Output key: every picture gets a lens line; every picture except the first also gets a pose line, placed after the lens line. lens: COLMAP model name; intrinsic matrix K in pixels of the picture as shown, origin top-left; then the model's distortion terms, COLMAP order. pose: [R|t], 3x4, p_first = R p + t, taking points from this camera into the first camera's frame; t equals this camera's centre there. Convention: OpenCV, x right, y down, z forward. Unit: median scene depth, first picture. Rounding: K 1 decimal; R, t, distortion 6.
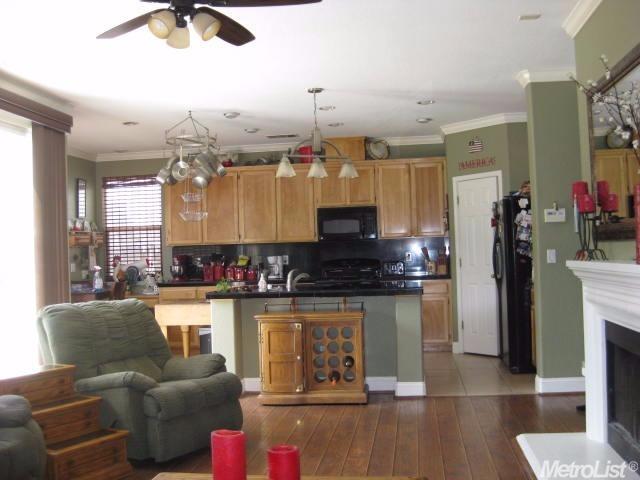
lens RADIAL K [[701.5, 0, 317.4], [0, 701.5, 235.6], [0, 0, 1]] dist [-0.163480, 0.077226]
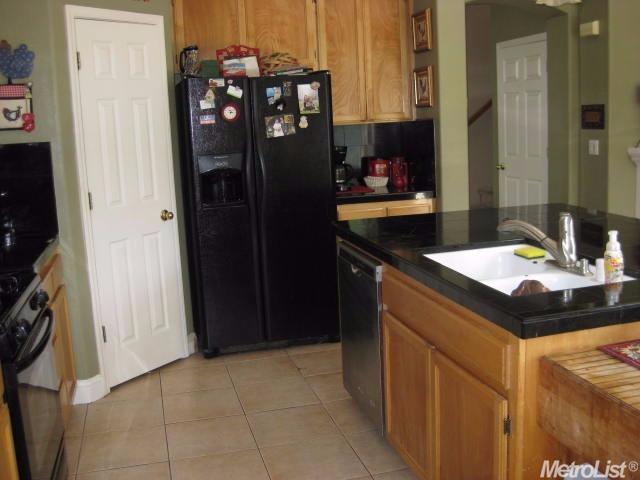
lens RADIAL K [[701.5, 0, 317.4], [0, 701.5, 235.6], [0, 0, 1]] dist [-0.163480, 0.077226]
pose [[-0.375125, -0.101092, 0.921445, -0.242910], [0.037686, 0.991551, 0.124125, 0.010390], [-0.926208, 0.081288, -0.368146, 0.949093]]
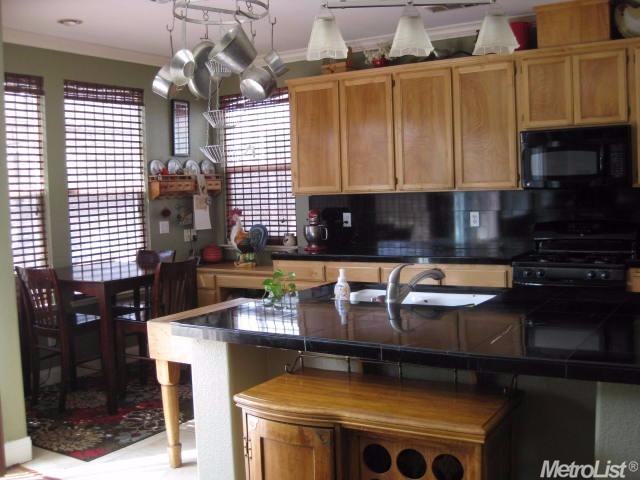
lens RADIAL K [[701.5, 0, 317.4], [0, 701.5, 235.6], [0, 0, 1]] dist [-0.163480, 0.077226]
pose [[0.911525, 0.024930, -0.410489, 0.080110], [0.018342, 0.994703, 0.101140, -0.014171], [0.410836, -0.099721, 0.906239, 0.420307]]
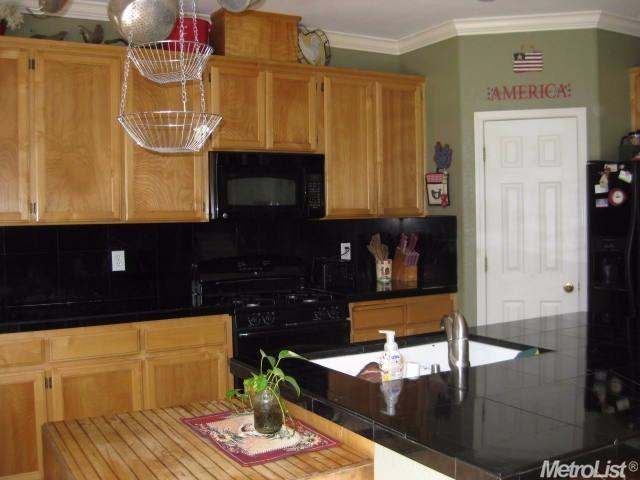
lens RADIAL K [[701.5, 0, 317.4], [0, 701.5, 235.6], [0, 0, 1]] dist [-0.163480, 0.077226]
pose [[0.792454, 0.003257, 0.609924, -0.228573], [-0.025472, 0.999290, 0.027760, 0.003091], [-0.609400, -0.037534, 0.791974, 0.587478]]
